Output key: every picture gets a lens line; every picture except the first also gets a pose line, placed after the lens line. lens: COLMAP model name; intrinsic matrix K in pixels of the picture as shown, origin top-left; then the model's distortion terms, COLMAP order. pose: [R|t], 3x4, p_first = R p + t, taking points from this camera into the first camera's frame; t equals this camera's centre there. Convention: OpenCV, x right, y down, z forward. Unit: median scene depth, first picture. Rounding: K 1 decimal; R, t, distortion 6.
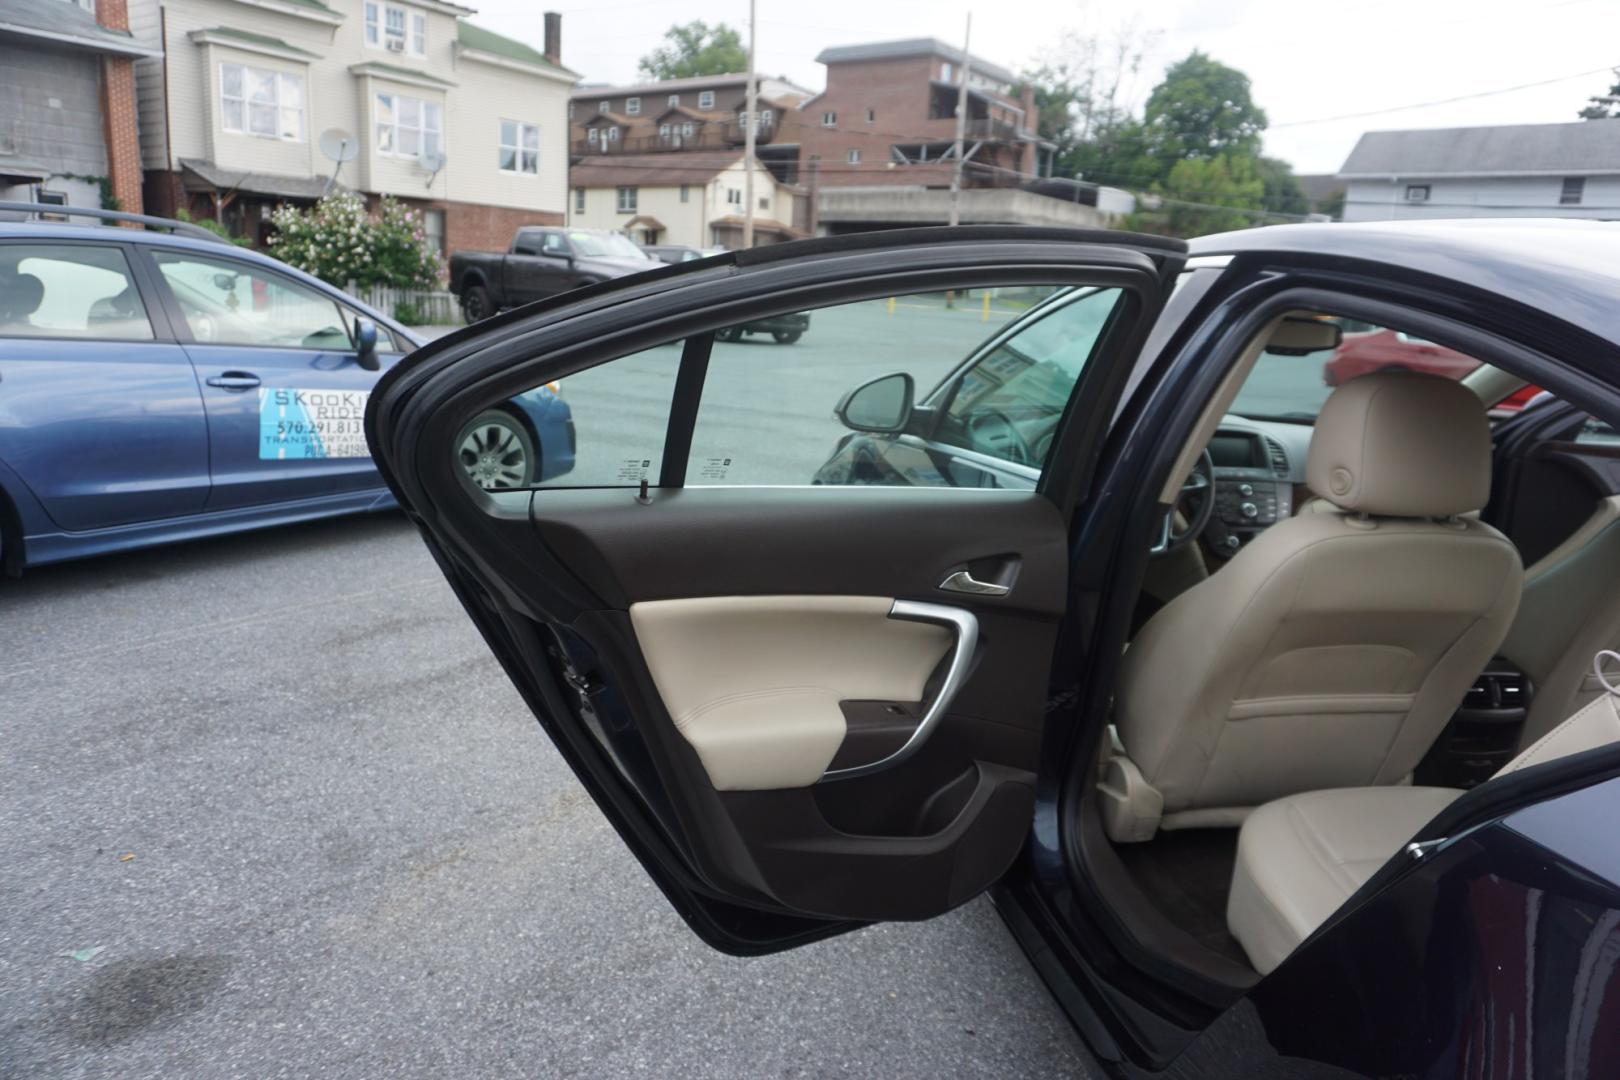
lens RADIAL K [[1067.5, 0, 810.0], [0, 1067.5, 540.0], [0, 0, 1]] dist [-0.004592, 0.004676]
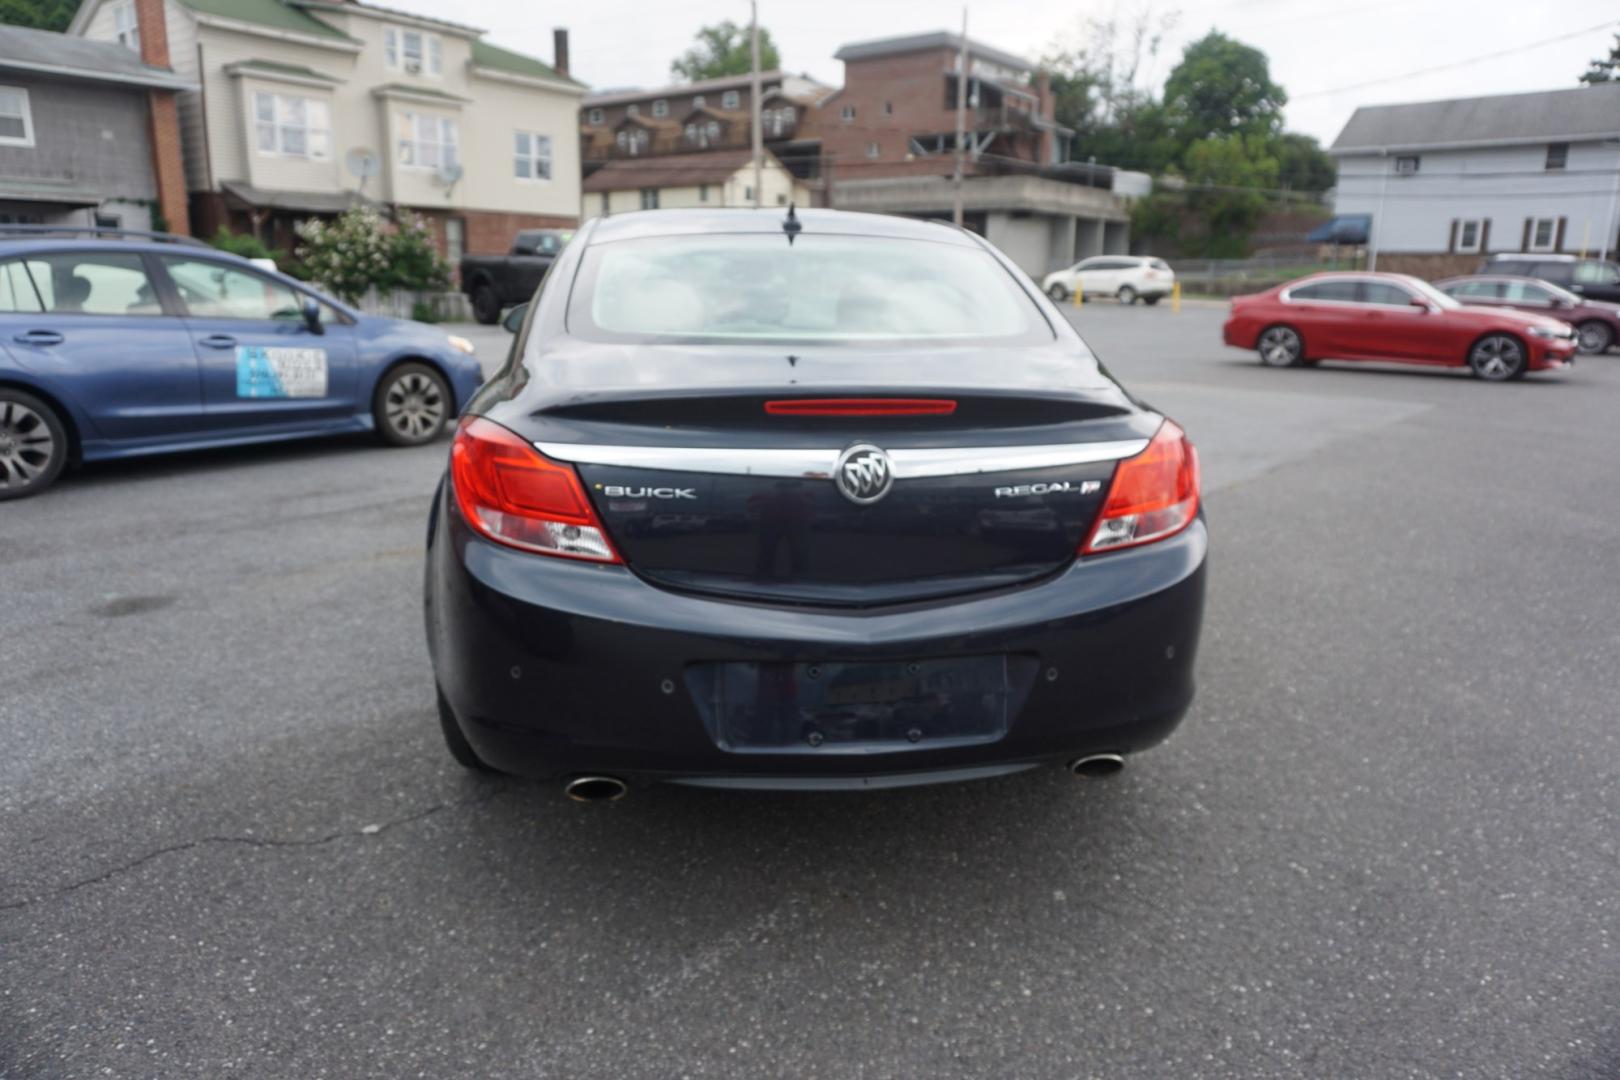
lens RADIAL K [[1057.8, 0, 810.0], [0, 1057.8, 540.0], [0, 0, 1]] dist [-0.005243, 0.007444]
pose [[0.998813, -0.025570, -0.041456, 0.057856], [0.025880, 0.999641, 0.006963, 0.023857], [0.041264, -0.008028, 0.999116, -0.074456]]
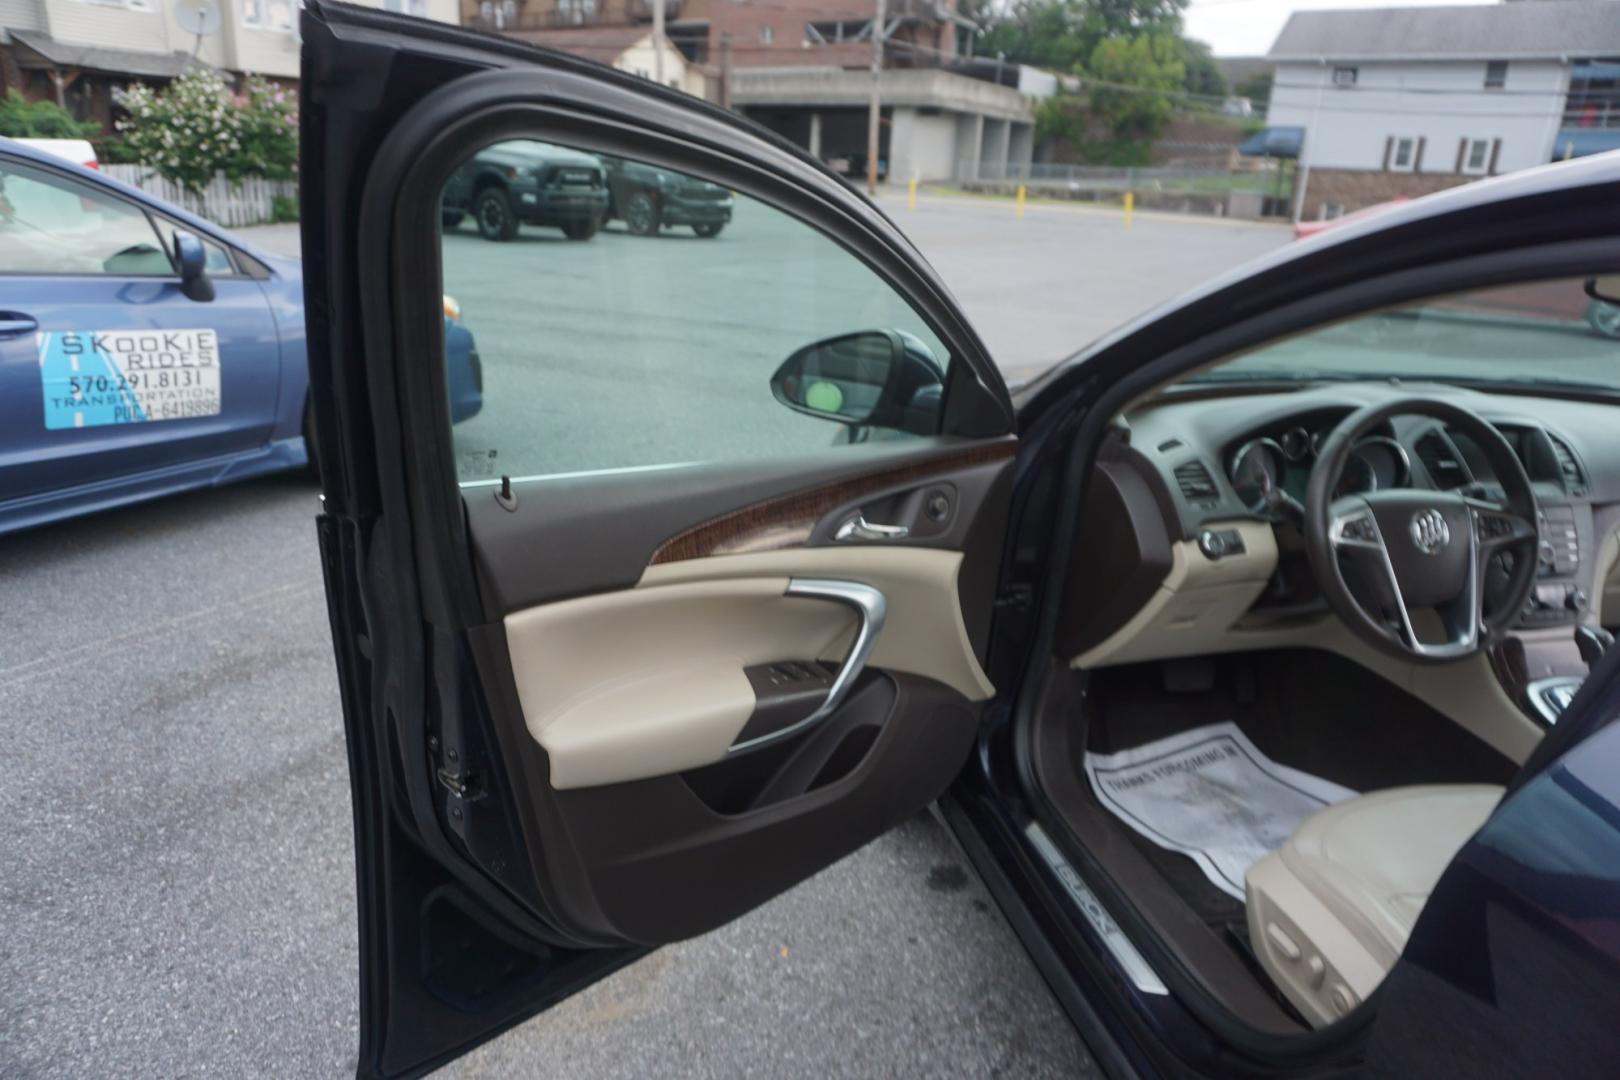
lens RADIAL K [[1075.0, 0, 812.6], [0, 1075.0, 529.5], [0, 0, 1]] dist [-0.008671, 0.004344]
pose [[0.996826, -0.028169, 0.074459, -0.008501], [0.021613, 0.995936, 0.087431, -0.011193], [-0.076619, -0.085544, 0.993384, 0.040532]]
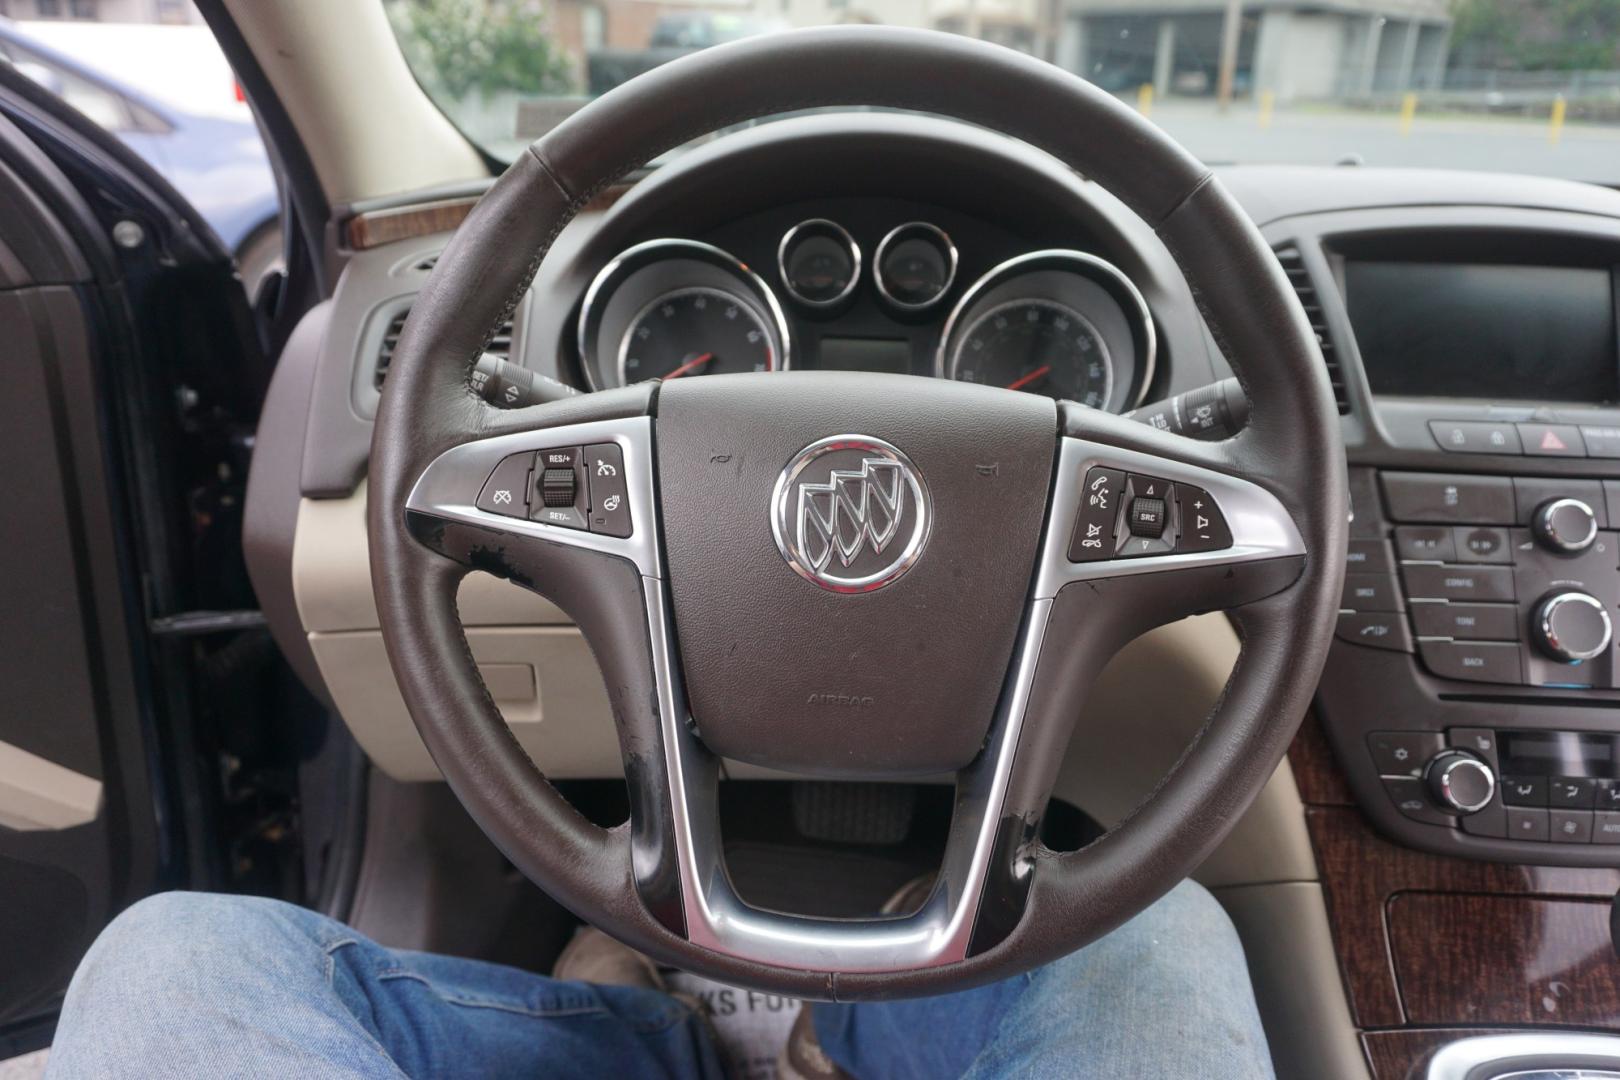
lens RADIAL K [[1188.0, 0, 805.2], [0, 1188.0, 534.2], [0, 0, 1]] dist [-0.032974, 0.031729]
pose [[0.978980, 0.051068, -0.197461, 0.032426], [-0.027143, 0.992156, 0.122023, -0.007015], [0.202143, -0.114099, 0.972687, 0.078334]]
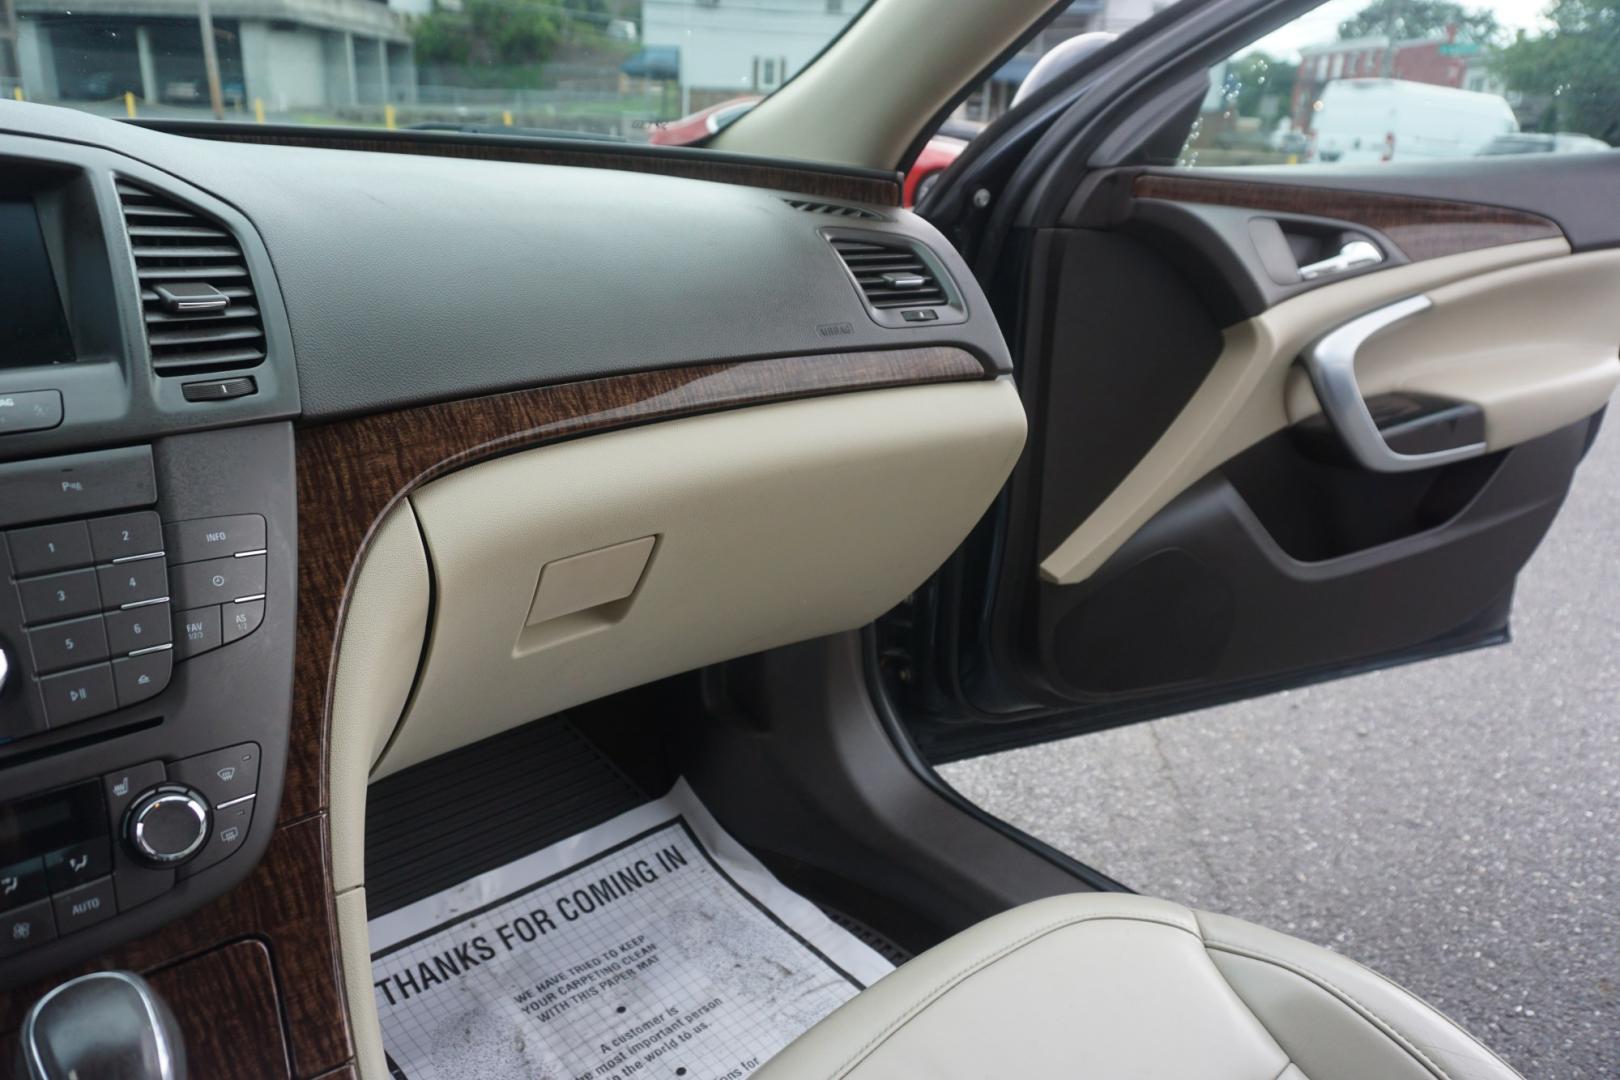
lens RADIAL K [[1100.5, 0, 782.3], [0, 1100.5, 543.0], [0, 0, 1]] dist [-0.036951, 0.026726]
pose [[0.847167, -0.201666, 0.491568, 0.045168], [0.125702, 0.974978, 0.183350, -0.006016], [-0.516244, -0.093537, 0.851319, 0.084128]]
